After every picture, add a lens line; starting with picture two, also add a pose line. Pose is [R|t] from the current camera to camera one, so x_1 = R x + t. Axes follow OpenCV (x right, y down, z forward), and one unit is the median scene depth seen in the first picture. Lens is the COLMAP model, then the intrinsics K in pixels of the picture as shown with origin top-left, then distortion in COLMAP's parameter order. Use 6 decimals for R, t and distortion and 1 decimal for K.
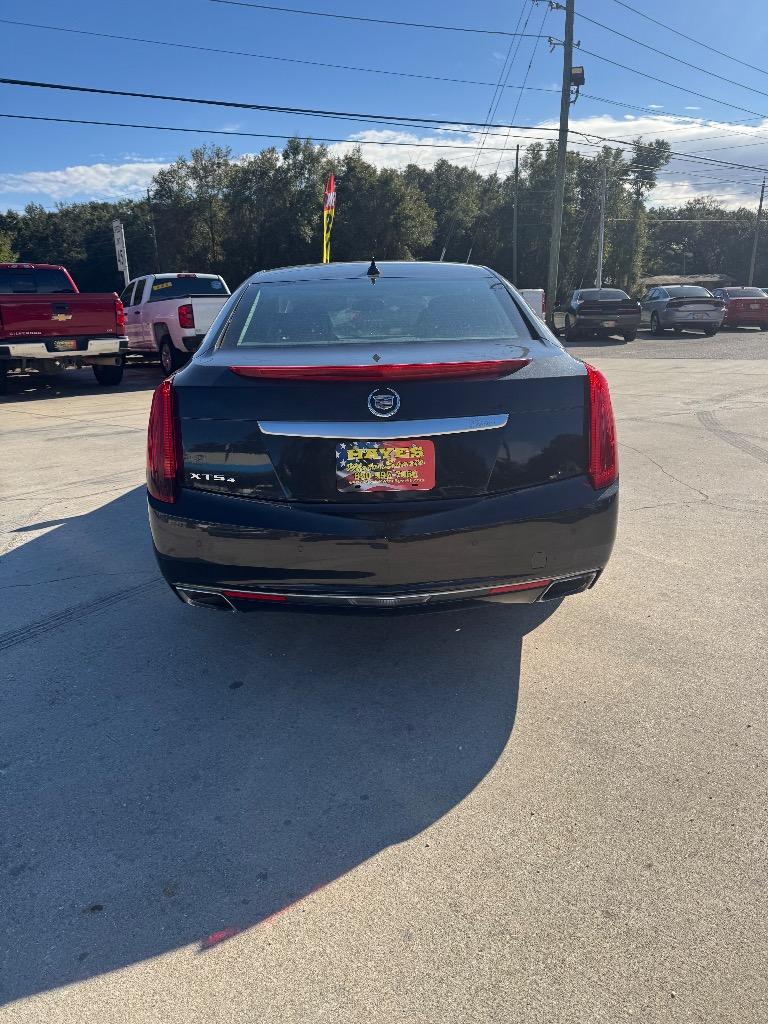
lens RADIAL K [[775.5, 0, 379.3], [0, 775.5, 512.7], [0, 0, 1]] dist [0.040661, -0.040805]
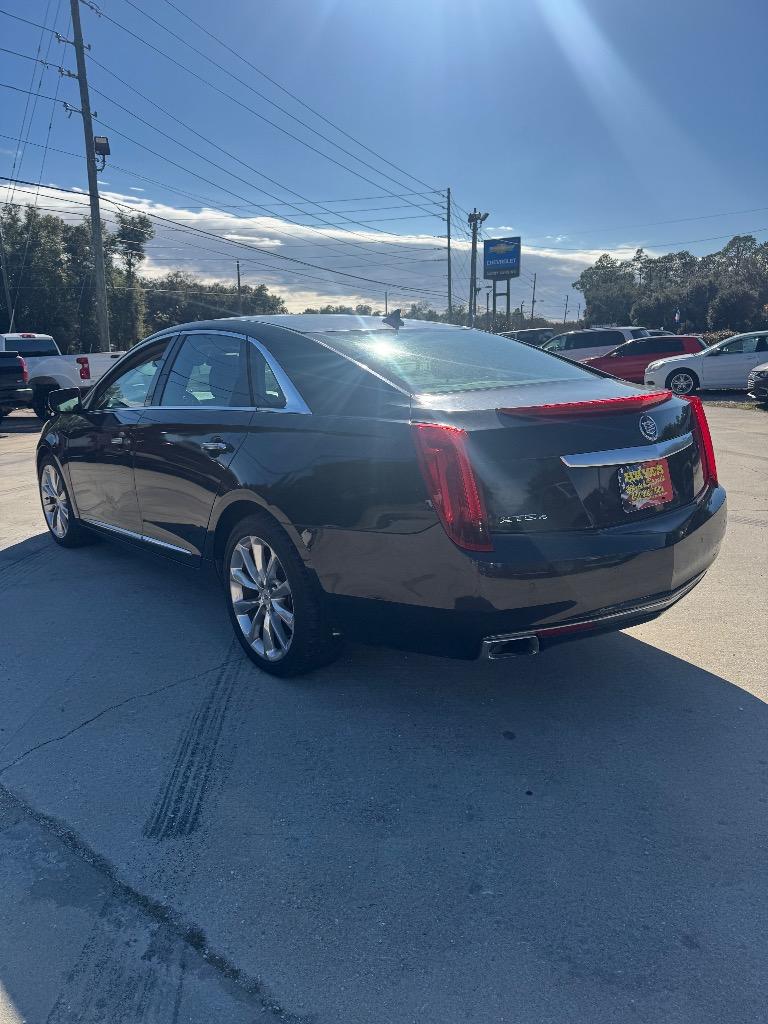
lens RADIAL K [[775.5, 0, 379.3], [0, 775.5, 512.7], [0, 0, 1]] dist [0.040661, -0.040805]
pose [[0.773853, -0.132251, 0.619404, -0.096397], [0.182568, 0.983025, -0.018203, -0.006739], [-0.606482, 0.127169, 0.784862, 0.033638]]
